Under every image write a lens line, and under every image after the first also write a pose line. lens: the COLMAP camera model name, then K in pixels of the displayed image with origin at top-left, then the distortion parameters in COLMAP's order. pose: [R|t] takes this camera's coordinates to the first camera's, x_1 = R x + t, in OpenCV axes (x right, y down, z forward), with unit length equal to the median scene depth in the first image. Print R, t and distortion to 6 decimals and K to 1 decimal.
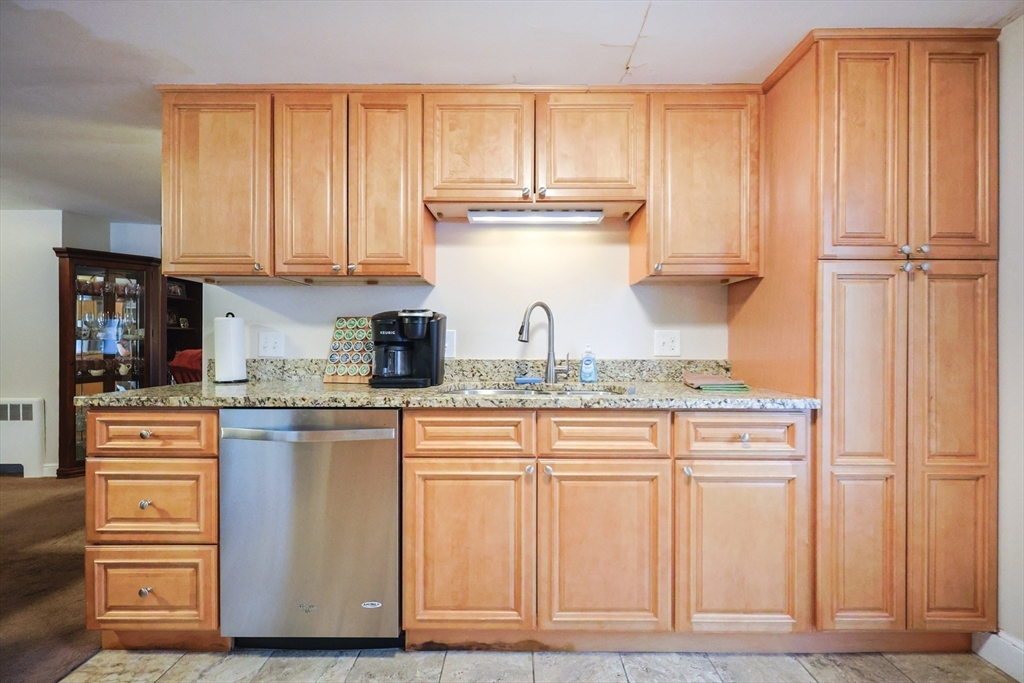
lens RADIAL K [[442.4, 0, 523.3], [0, 442.4, 341.5], [0, 0, 1]] dist [-0.001916, -0.000299]
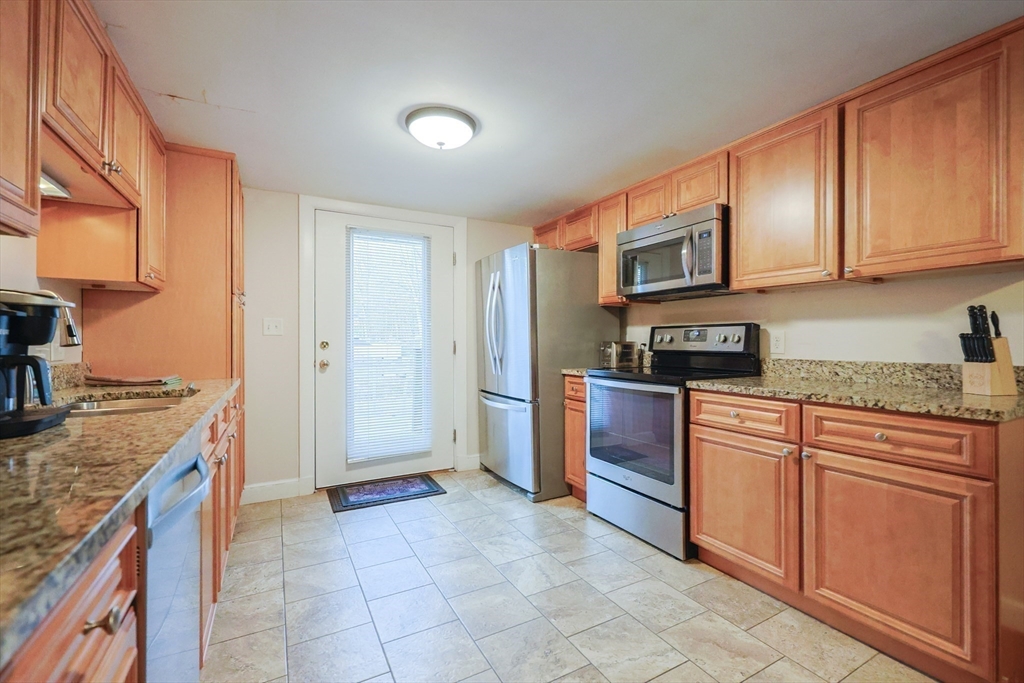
lens RADIAL K [[442.4, 0, 523.3], [0, 442.4, 341.5], [0, 0, 1]] dist [-0.001916, -0.000299]
pose [[-0.488451, -0.002138, 0.872589, -1.257171], [0.001528, 0.999993, 0.003306, -0.010283], [-0.872590, 0.002948, -0.488444, 0.842378]]
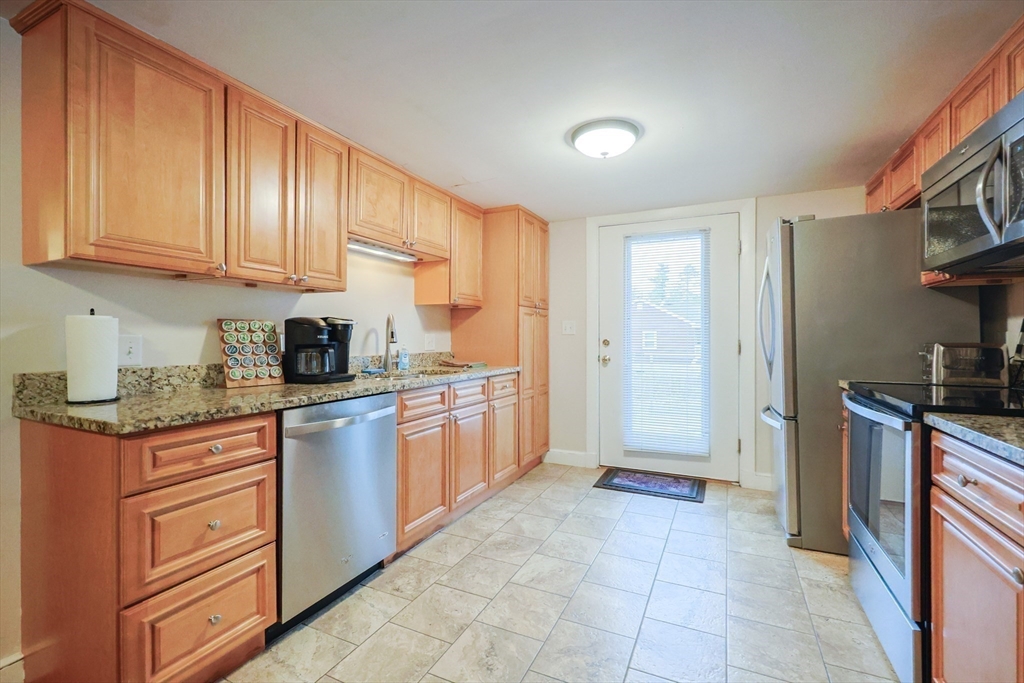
lens RADIAL K [[442.4, 0, 523.3], [0, 442.4, 341.5], [0, 0, 1]] dist [-0.001916, -0.000299]
pose [[0.418167, -0.010823, 0.908306, -1.357193], [0.001161, 0.999935, 0.011380, -0.024166], [-0.908370, -0.003704, 0.418152, 0.027932]]
